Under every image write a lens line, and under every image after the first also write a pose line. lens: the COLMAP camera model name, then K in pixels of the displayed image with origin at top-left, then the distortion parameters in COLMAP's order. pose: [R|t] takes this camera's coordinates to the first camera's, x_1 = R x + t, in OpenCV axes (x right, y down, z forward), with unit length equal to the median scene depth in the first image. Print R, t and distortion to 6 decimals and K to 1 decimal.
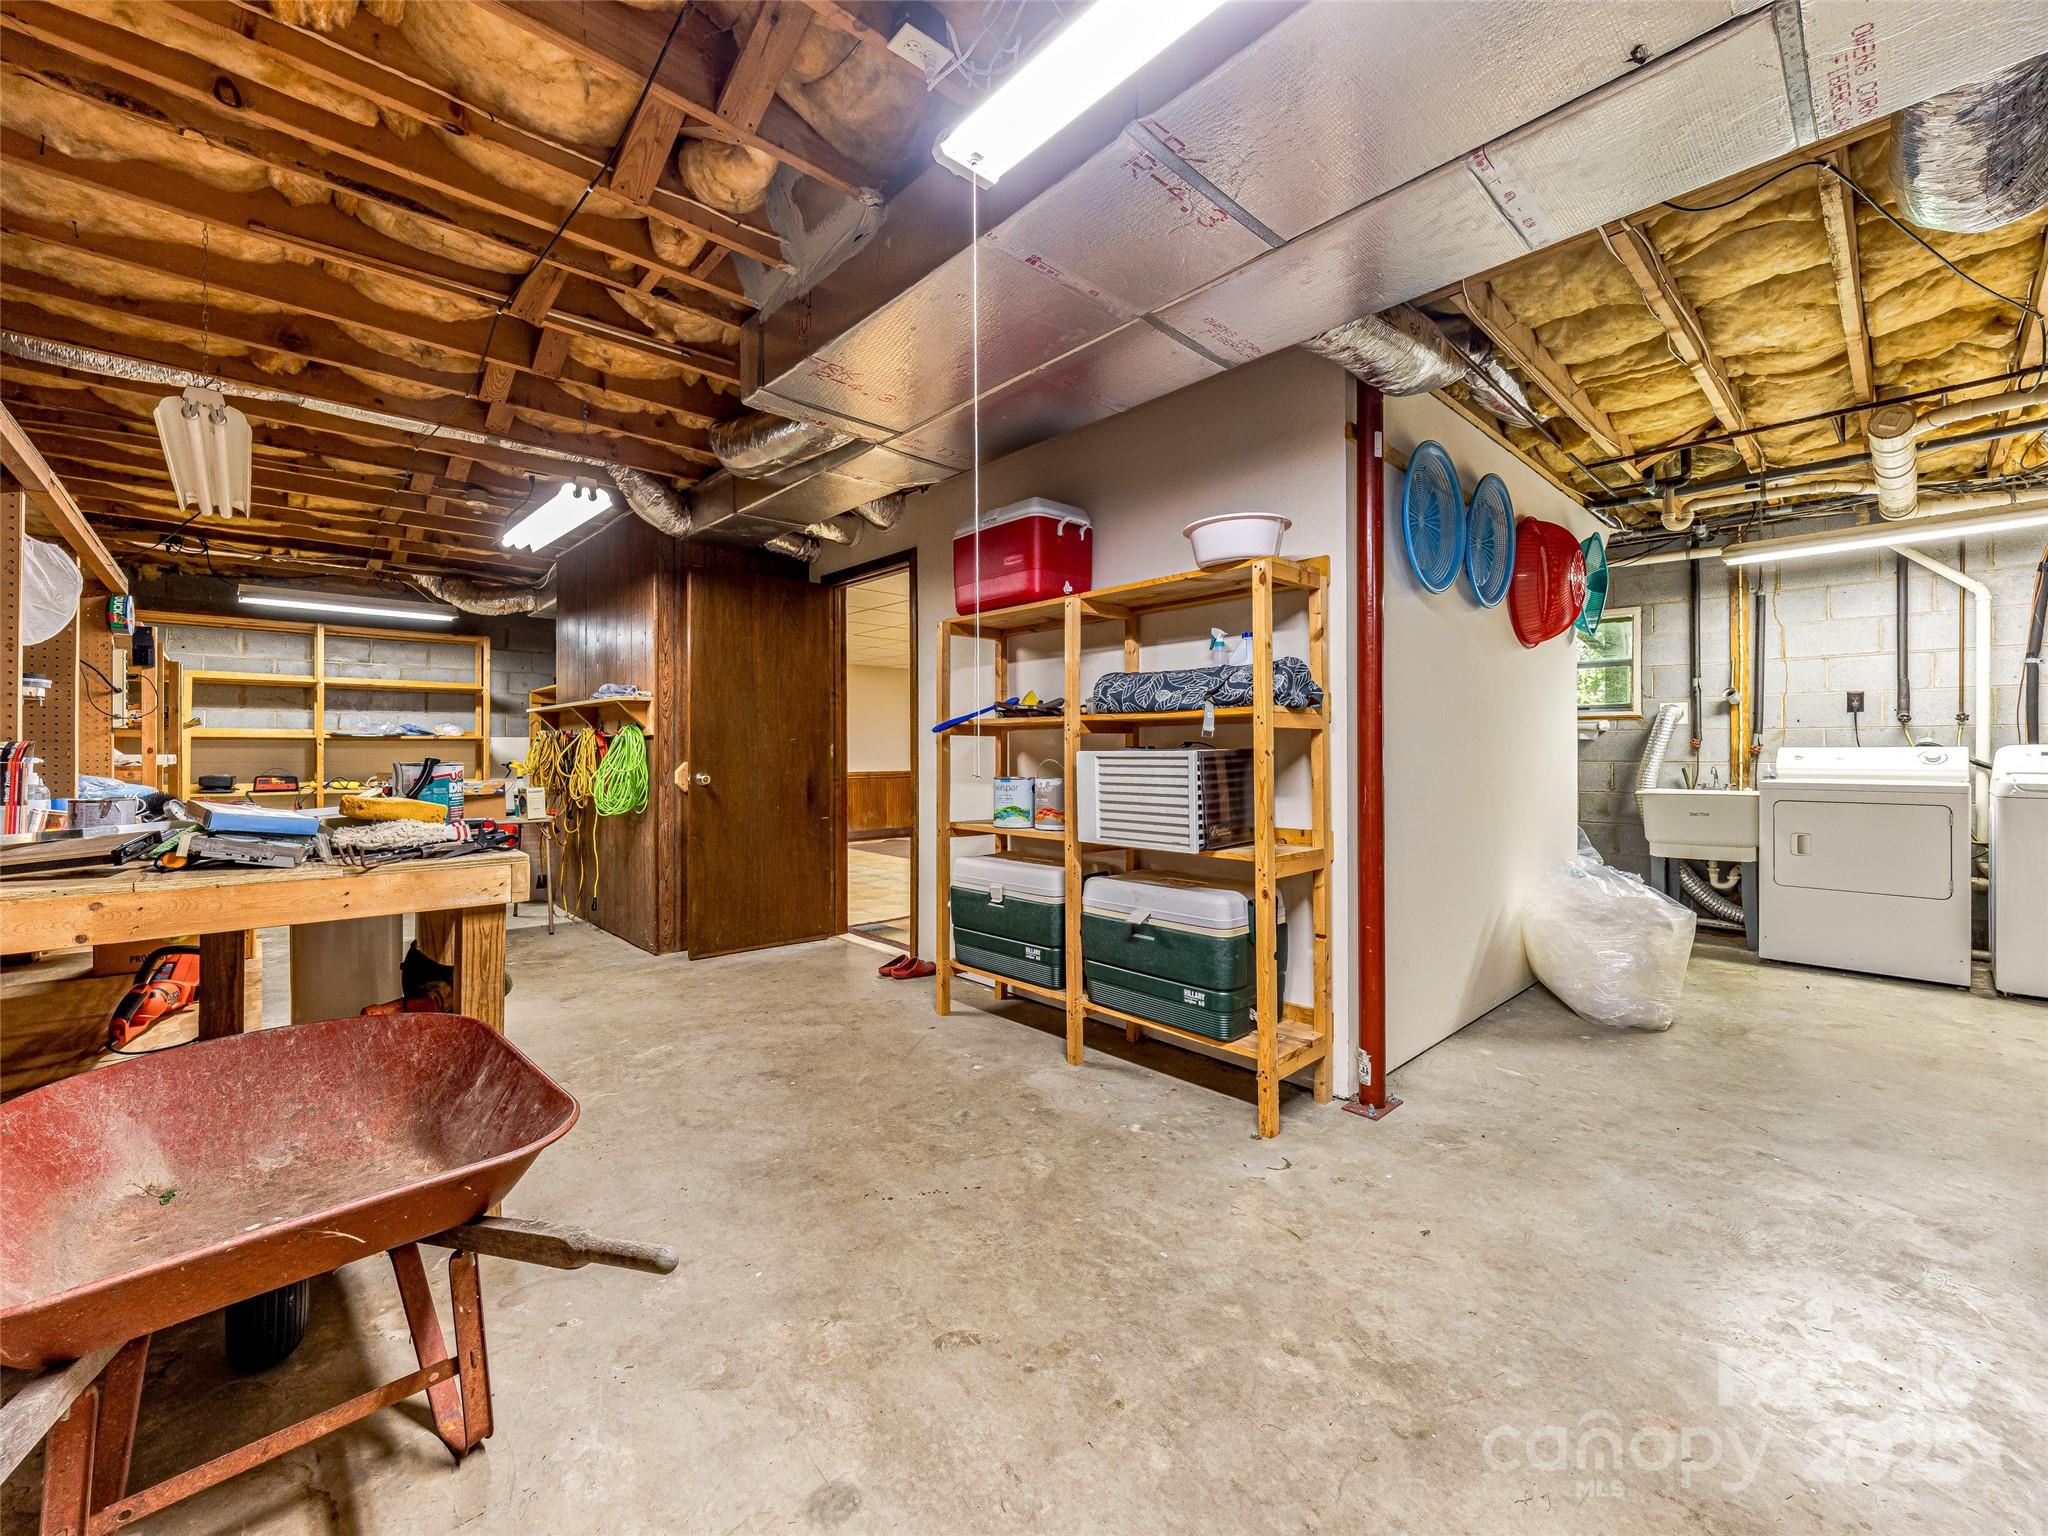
lens RADIAL K [[854.1, 0, 1018.3], [0, 854.1, 749.7], [0, 0, 1]] dist [-0.001063, -0.000245]
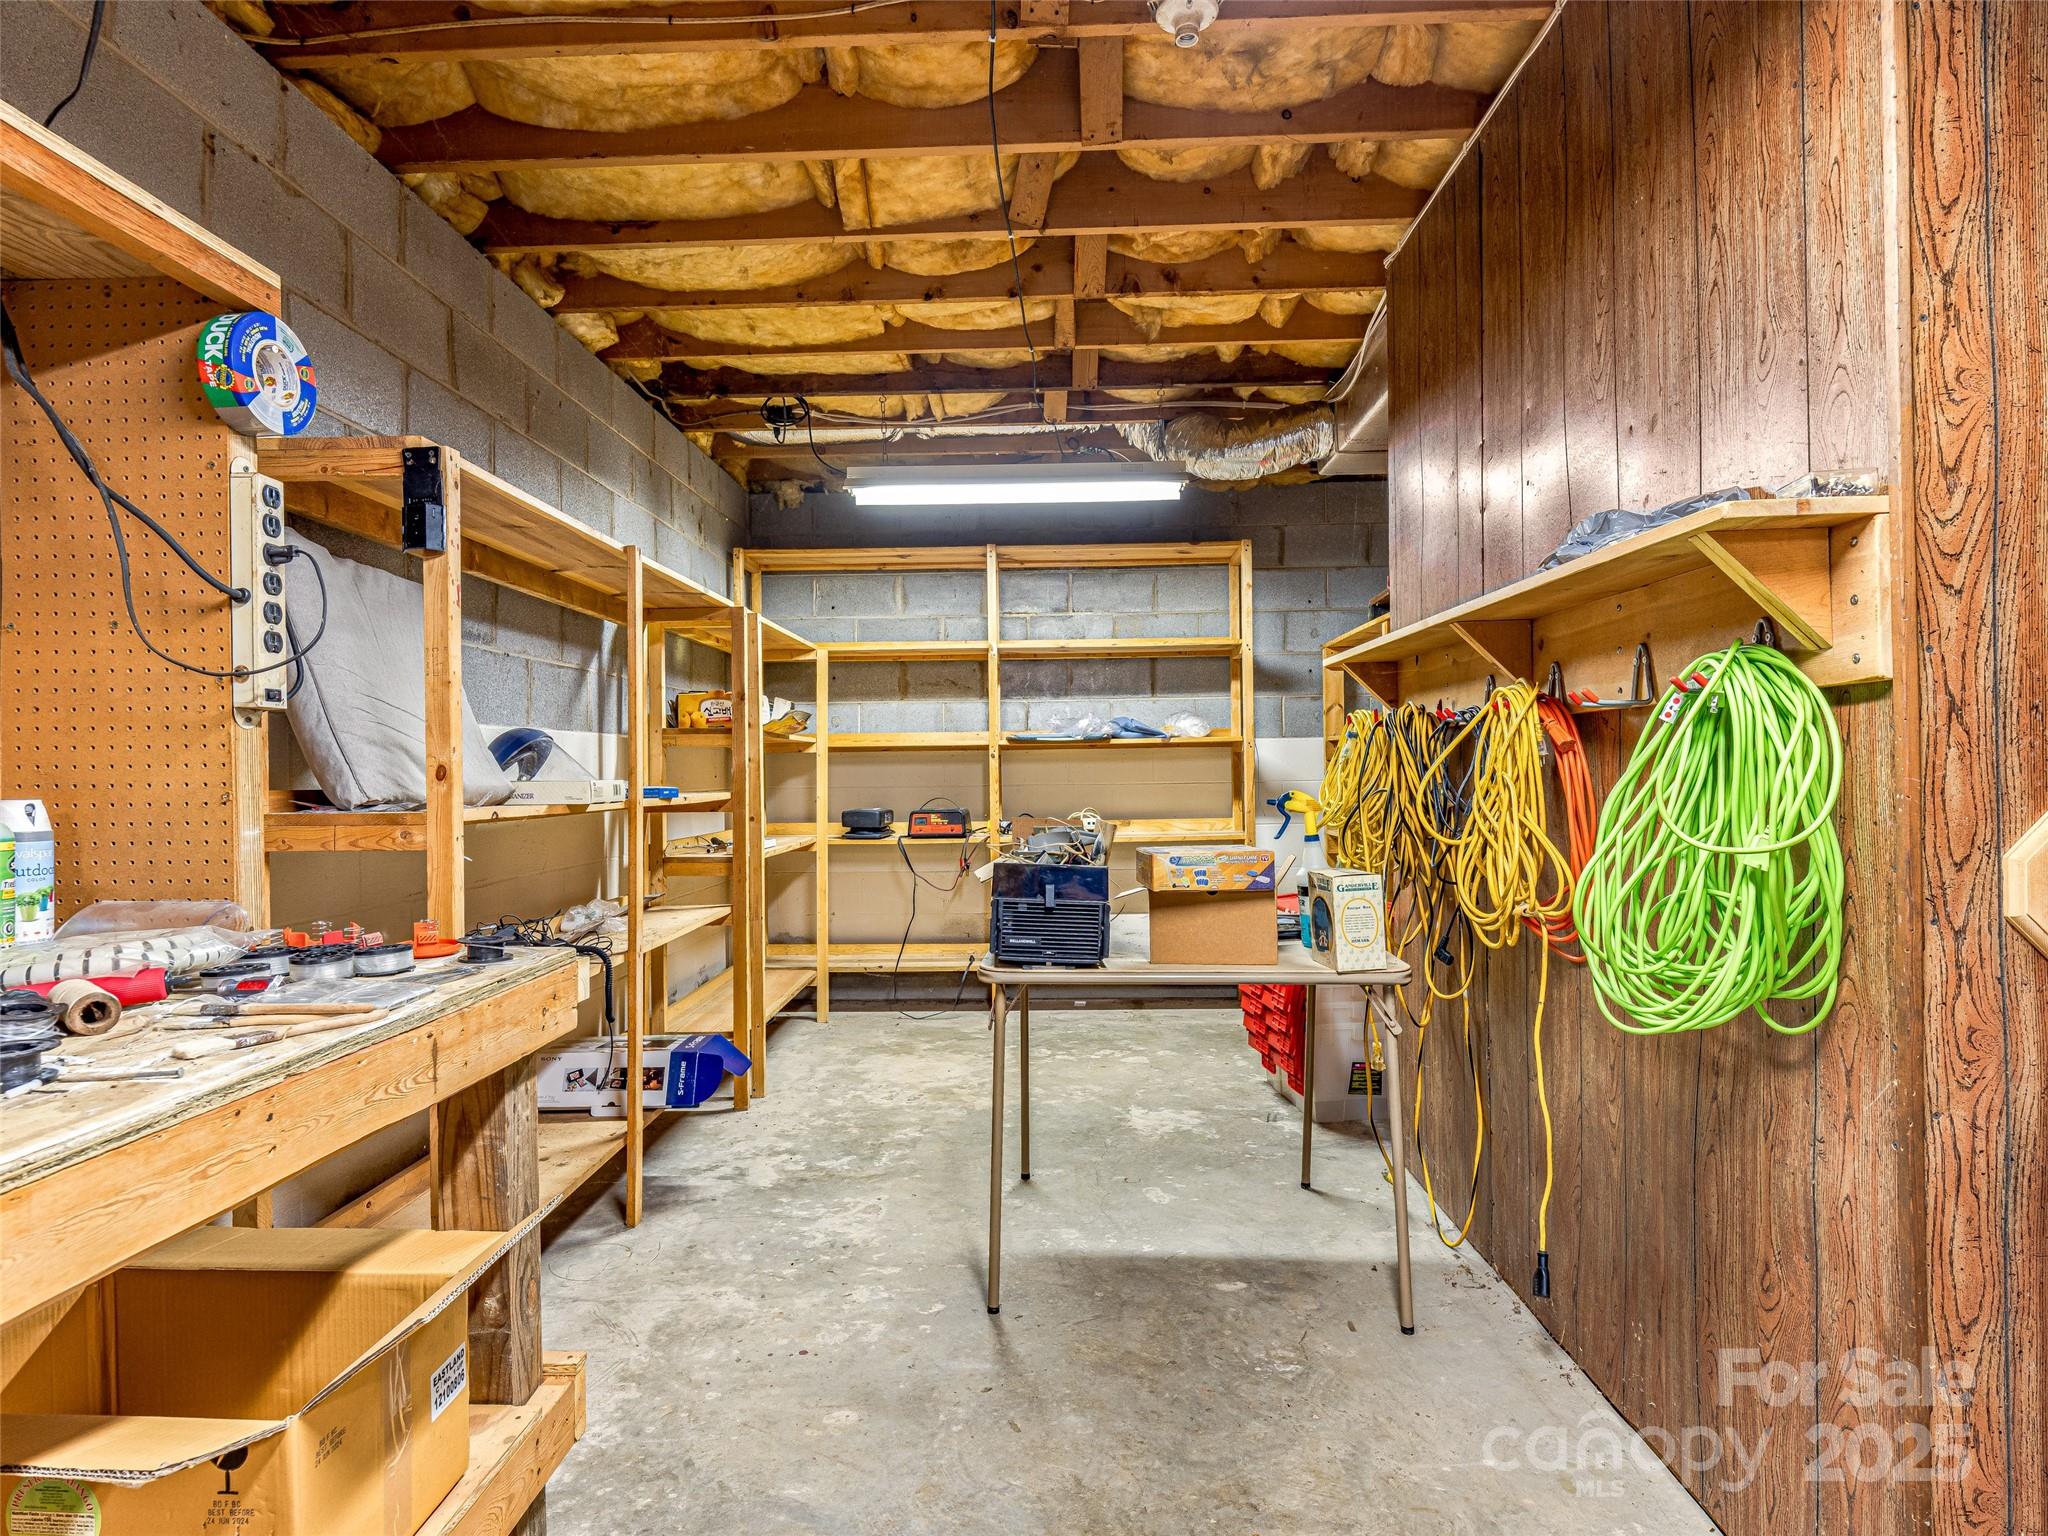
lens RADIAL K [[1029.6, 0, 1024.0], [0, 1029.6, 768.0], [0, 0, 1]] dist [-0.001884, -0.000262]
pose [[0.701682, -0.009478, -0.712427, -0.308809], [0.014203, 0.999899, 0.000686, 0.001297], [0.712348, -0.010600, 0.701746, 0.523216]]
